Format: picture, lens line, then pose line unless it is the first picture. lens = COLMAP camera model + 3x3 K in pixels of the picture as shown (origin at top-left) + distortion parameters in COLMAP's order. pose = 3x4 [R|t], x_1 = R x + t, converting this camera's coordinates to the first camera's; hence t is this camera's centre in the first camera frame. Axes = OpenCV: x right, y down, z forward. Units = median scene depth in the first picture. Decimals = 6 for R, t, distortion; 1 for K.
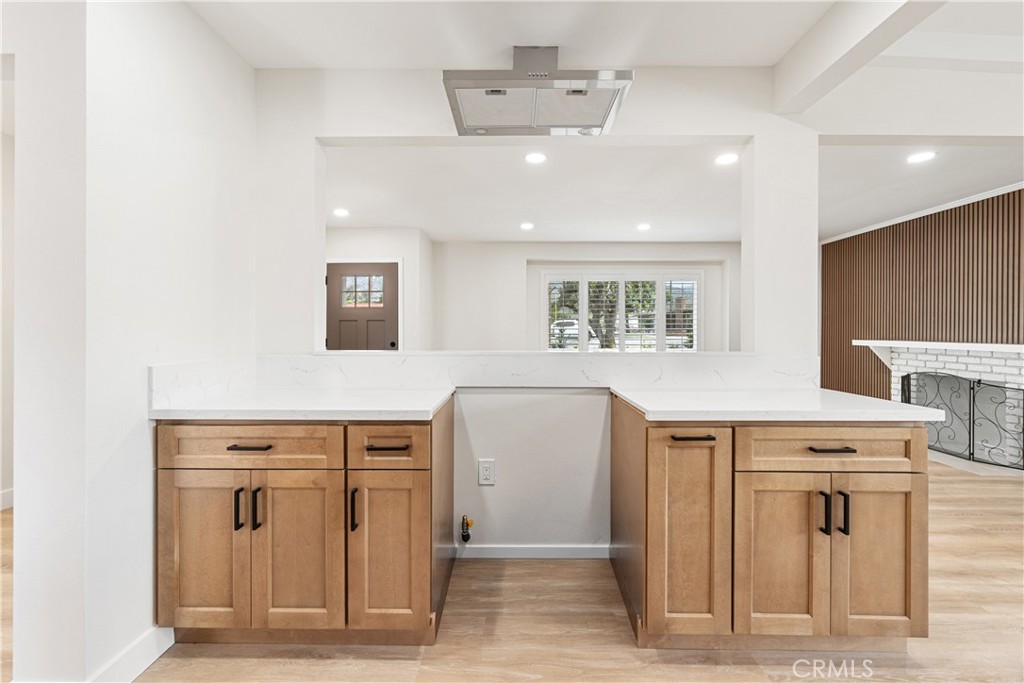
lens RADIAL K [[439.0, 0, 513.8], [0, 439.0, 333.7], [0, 0, 1]] dist [-0.002023, 0.000319]
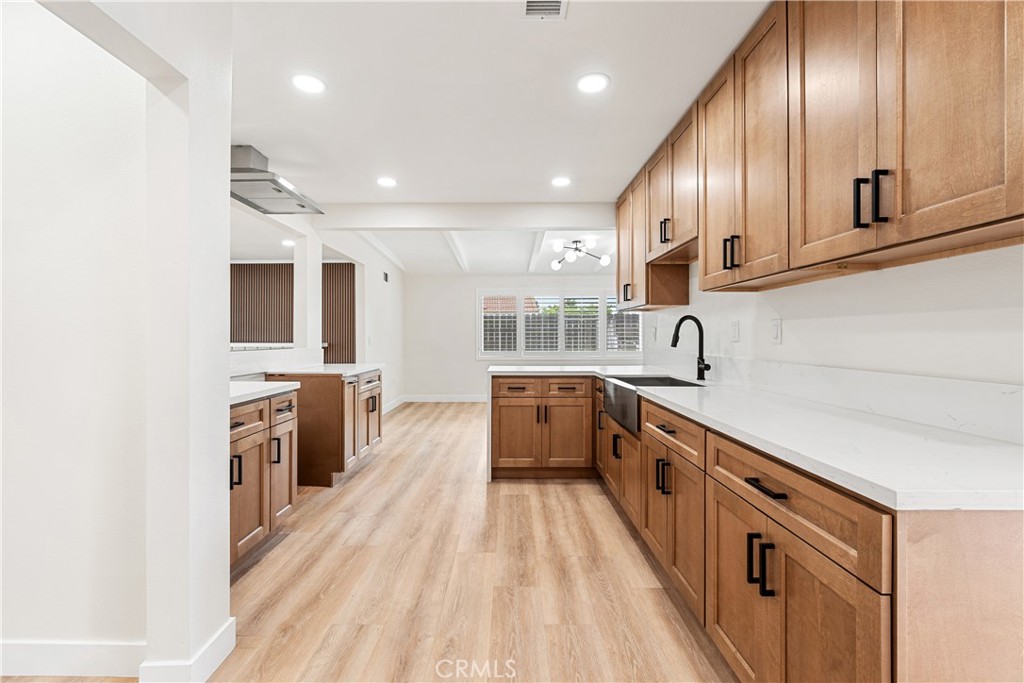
lens RADIAL K [[439.0, 0, 503.1], [0, 439.0, 337.2], [0, 0, 1]] dist [-0.002023, 0.000319]
pose [[-0.001256, -0.001167, 0.999999, -1.901176], [0.004597, 0.999989, 0.001173, -0.000939], [-0.999989, 0.004599, -0.001251, 0.191341]]
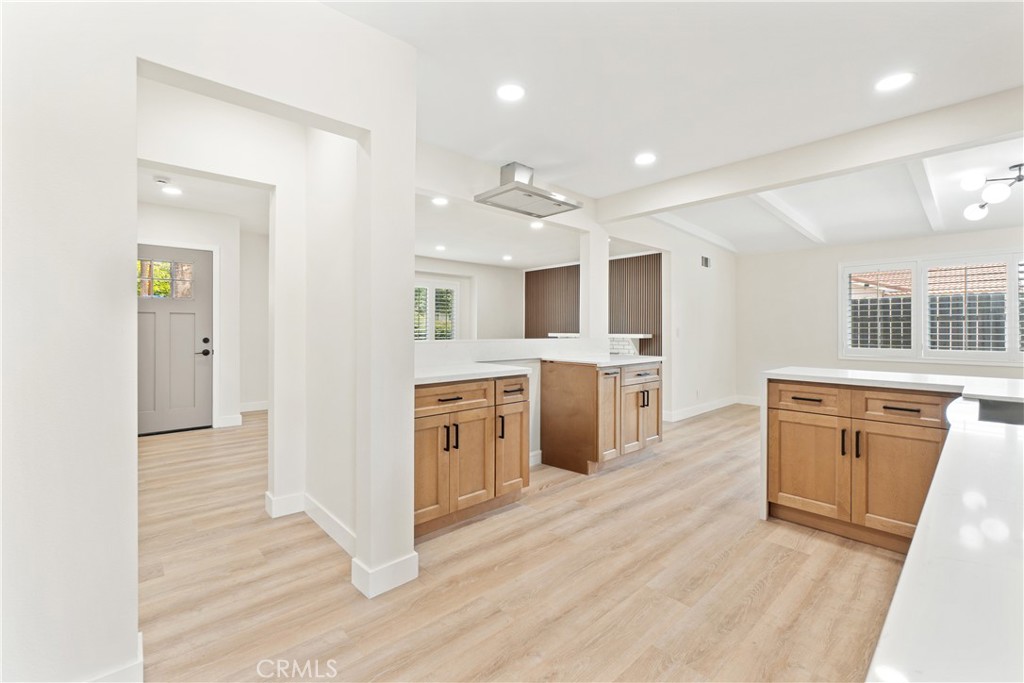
lens RADIAL K [[439.0, 0, 503.8], [0, 439.0, 328.8], [0, 0, 1]] dist [-0.002023, 0.000319]
pose [[0.732578, 0.000679, 0.680683, -1.539135], [0.000983, 0.999997, -0.002055, 0.008681], [-0.680683, 0.002174, 0.732575, -0.297382]]
